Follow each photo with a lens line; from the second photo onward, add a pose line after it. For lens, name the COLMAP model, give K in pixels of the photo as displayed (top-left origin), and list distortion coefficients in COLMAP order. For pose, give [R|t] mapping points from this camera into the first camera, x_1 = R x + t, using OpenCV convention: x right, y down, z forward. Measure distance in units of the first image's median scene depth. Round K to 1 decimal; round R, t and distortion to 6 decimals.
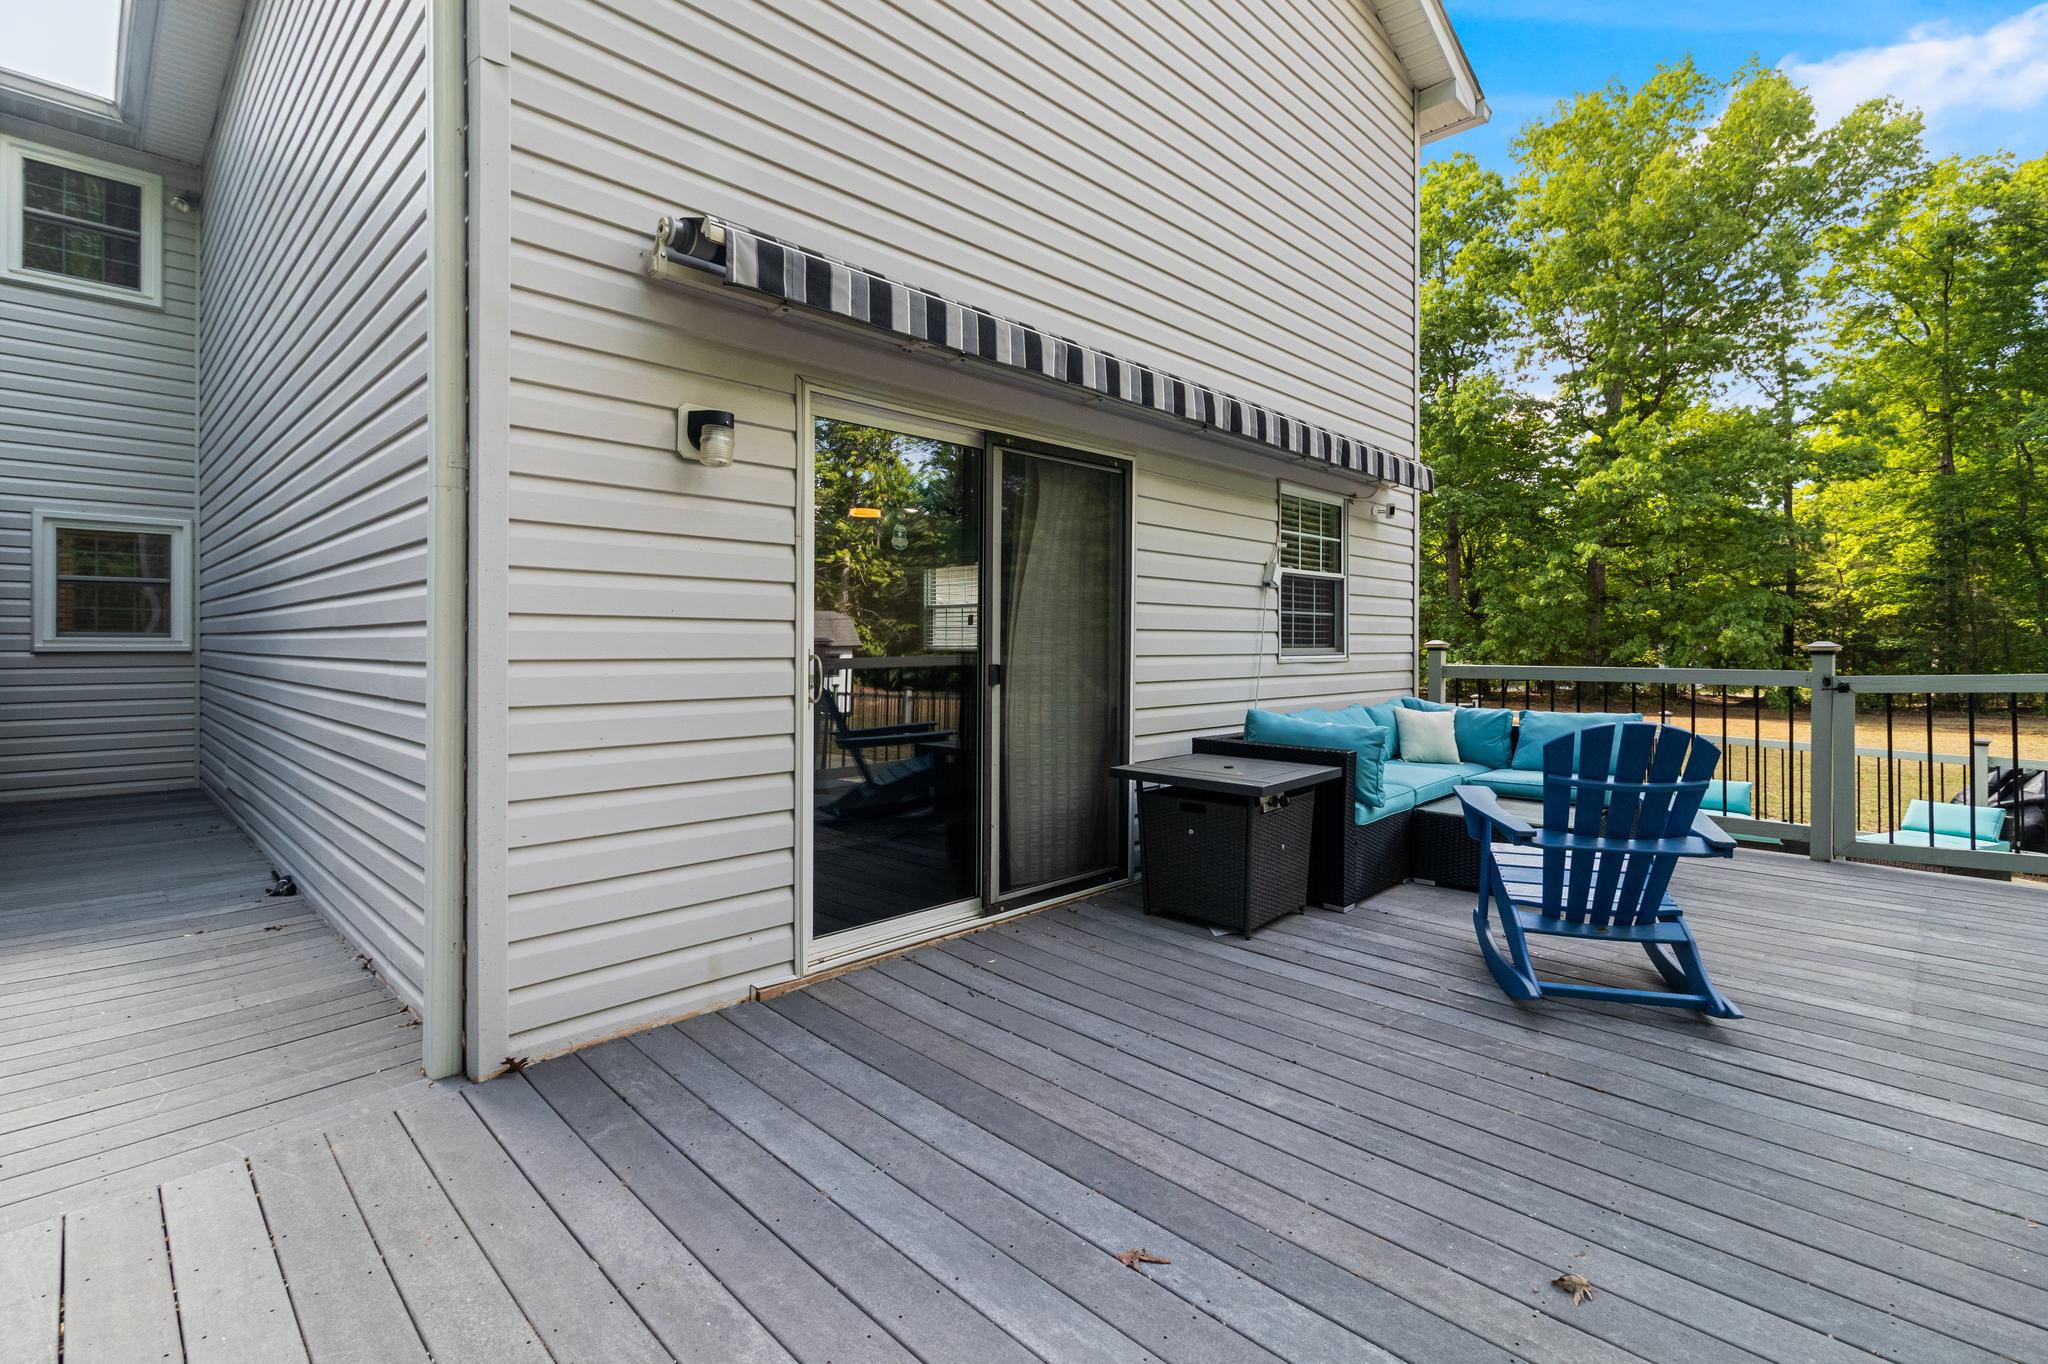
lens RADIAL K [[947.1, 0, 1036.1], [0, 947.1, 652.9], [0, 0, 1]] dist [0.007614, -0.000707]
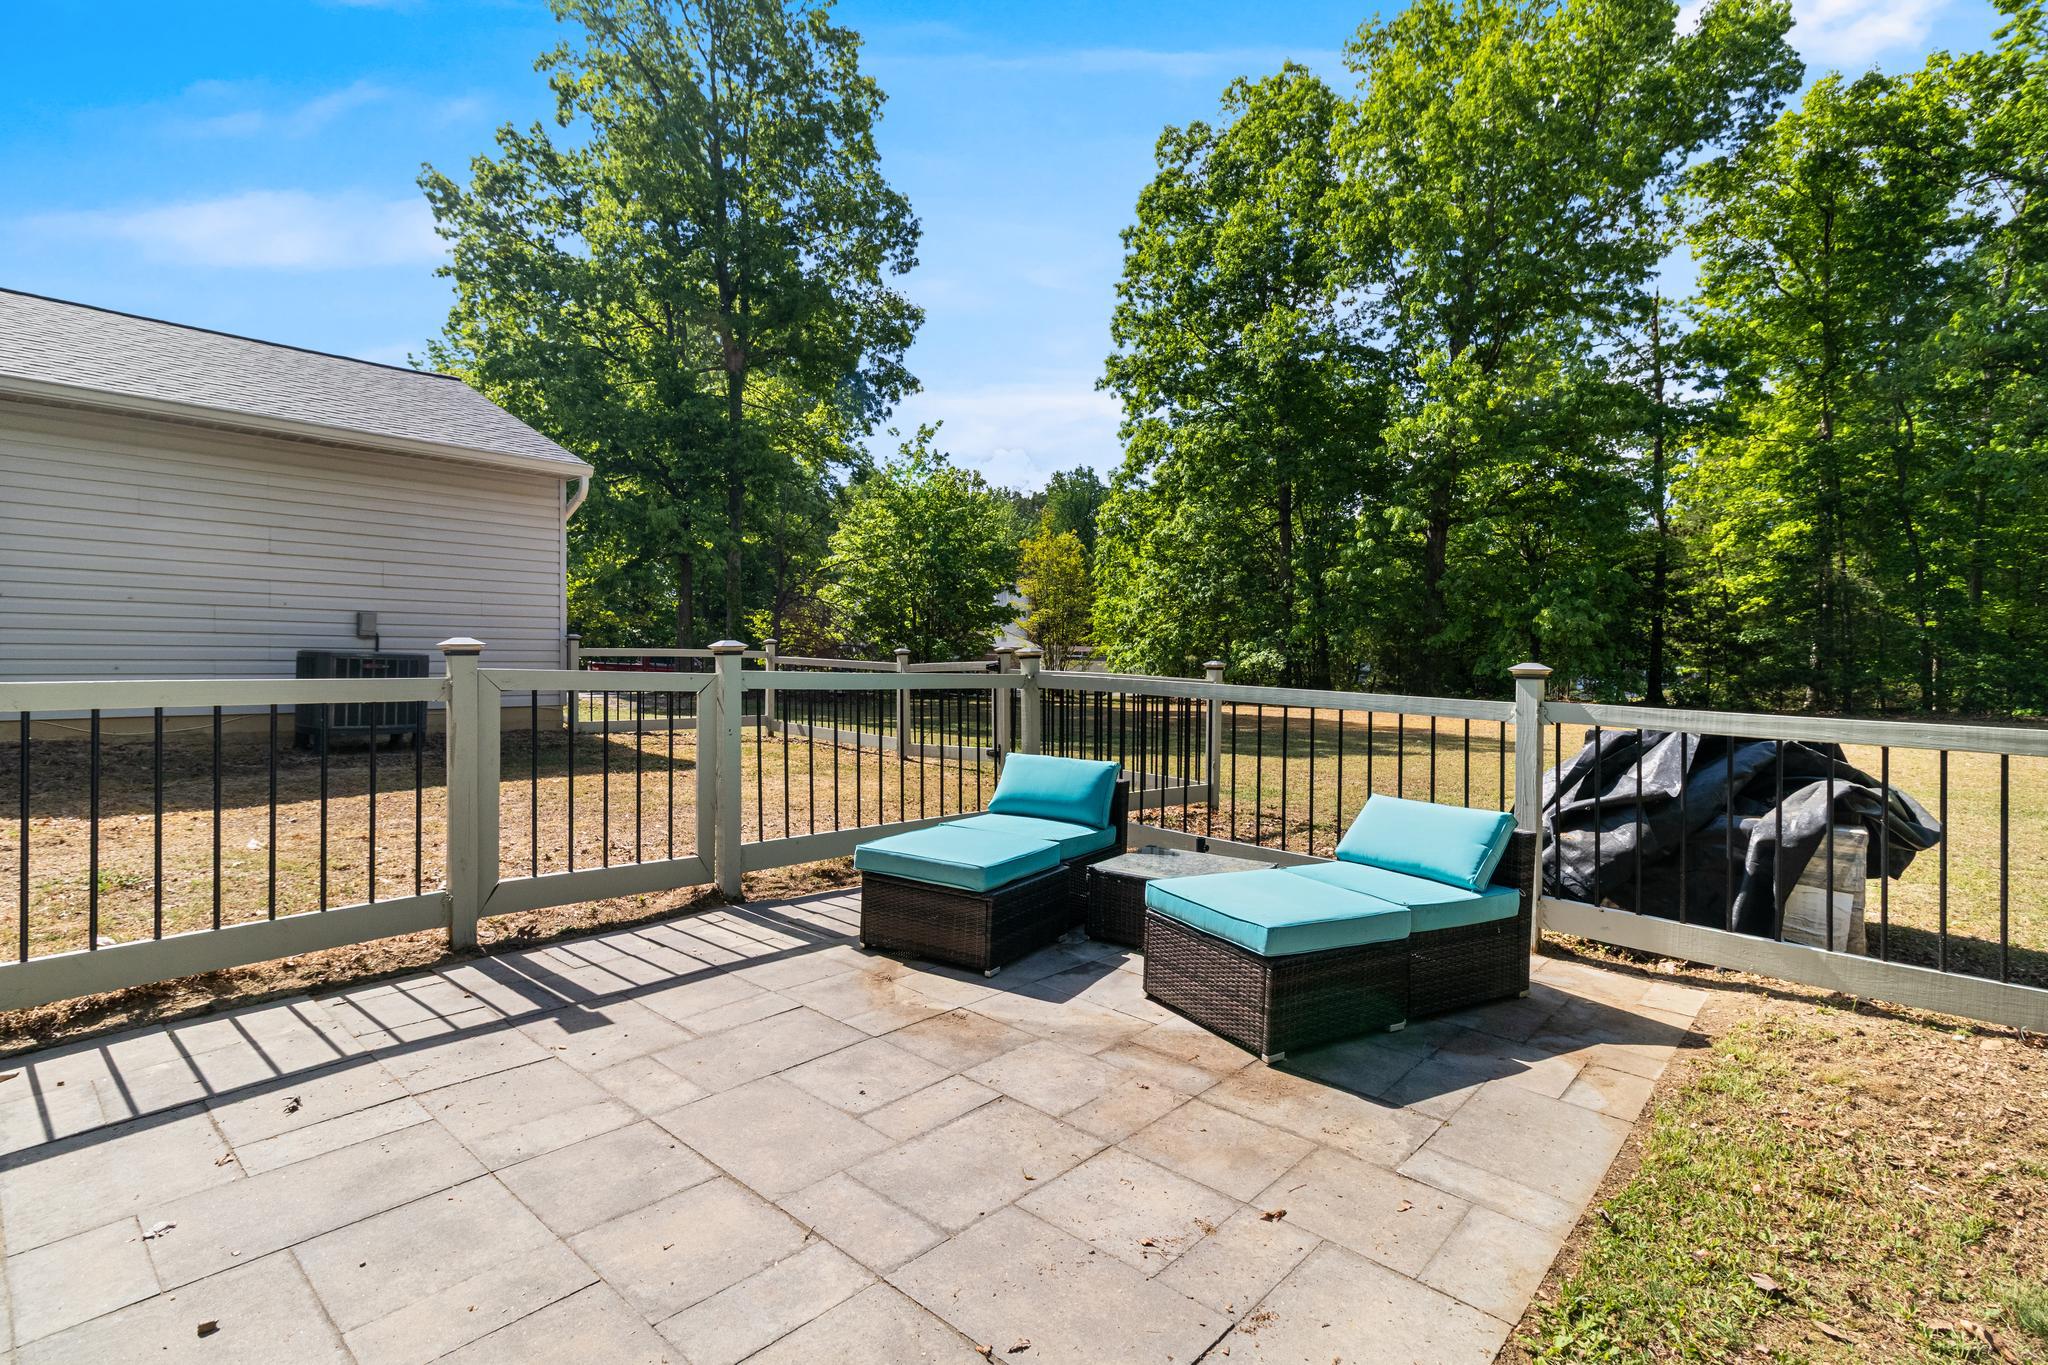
lens RADIAL K [[947.1, 0, 1037.5], [0, 947.1, 678.7], [0, 0, 1]] dist [0.007614, -0.000707]
pose [[0.999162, 0.006578, 0.040393, 2.476766], [-0.007248, 0.999838, 0.016461, 0.281254], [-0.040279, -0.016740, 0.999048, 1.828590]]
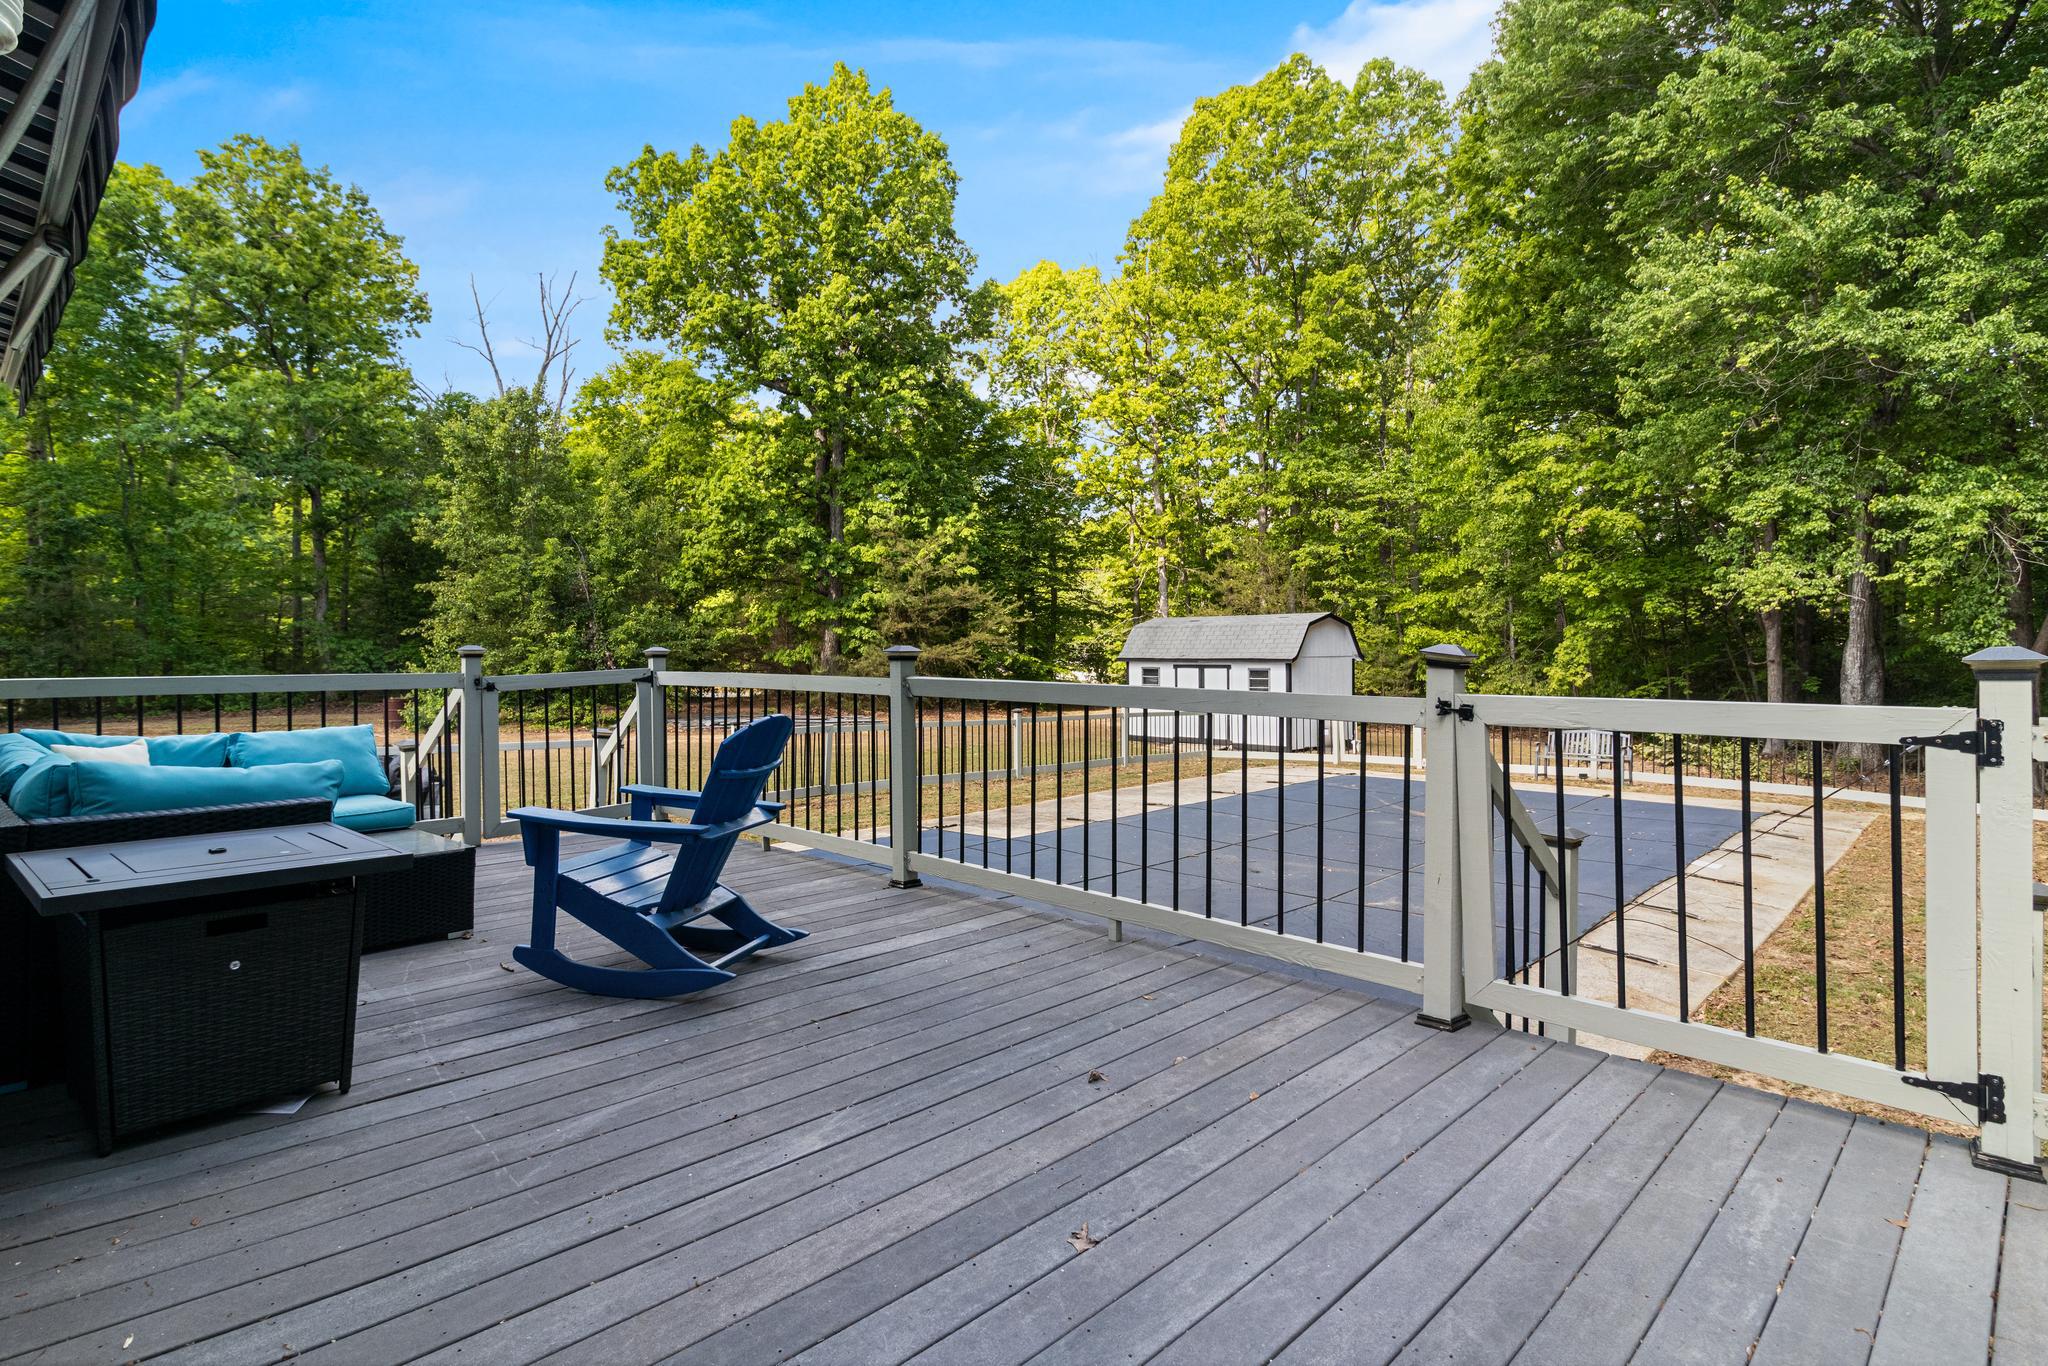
lens RADIAL K [[1023.4, 0, 1019.3], [0, 1023.4, 657.0], [0, 0, 1]] dist [0.012427, -0.002909]
pose [[-0.000338, -0.006769, 0.999977, -0.626064], [0.002143, 0.999975, 0.006770, -0.011878], [-0.999998, 0.002145, -0.000323, 0.647927]]
